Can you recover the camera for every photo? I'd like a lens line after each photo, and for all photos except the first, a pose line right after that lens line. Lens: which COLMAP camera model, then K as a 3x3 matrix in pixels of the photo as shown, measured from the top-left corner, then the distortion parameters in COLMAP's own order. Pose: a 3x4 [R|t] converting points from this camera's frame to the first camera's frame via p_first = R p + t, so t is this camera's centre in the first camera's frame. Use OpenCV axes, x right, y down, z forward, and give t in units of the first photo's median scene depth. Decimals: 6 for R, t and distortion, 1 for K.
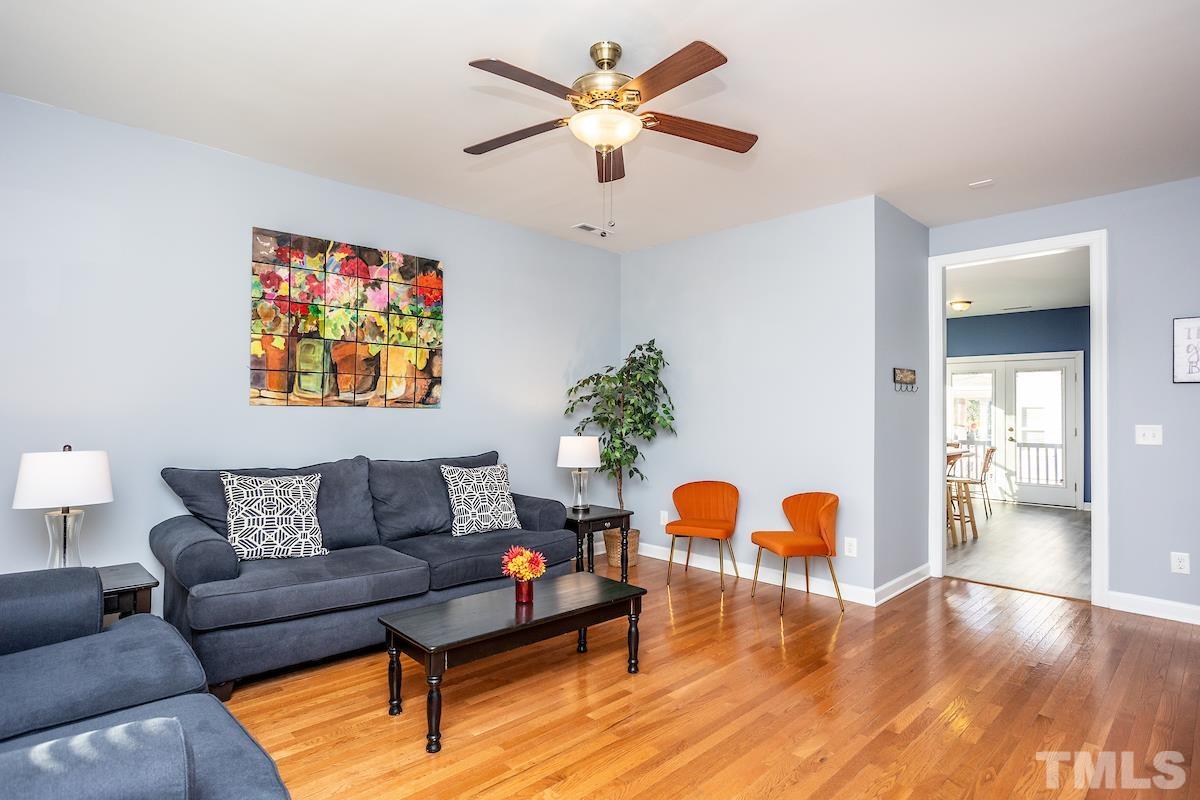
lens RADIAL K [[622.2, 0, 601.7], [0, 622.2, 409.9], [0, 0, 1]] dist [-0.013726, 0.000457]
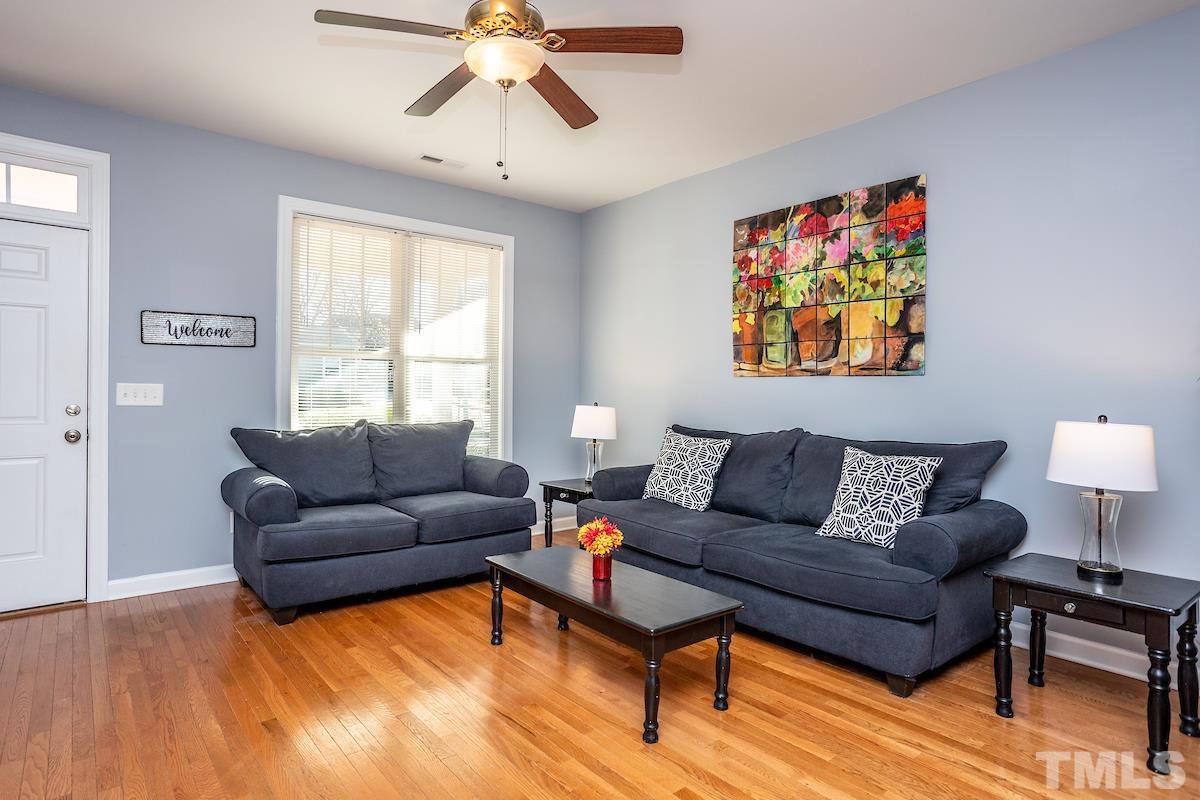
lens RADIAL K [[659.4, 0, 597.7], [0, 659.4, 397.0], [0, 0, 1]] dist [-0.016819, 0.003893]
pose [[-0.071655, 0.003705, -0.997423, 0.596965], [-0.001078, 0.999992, 0.003792, 0.022852], [0.997429, 0.001347, -0.071650, 0.743132]]
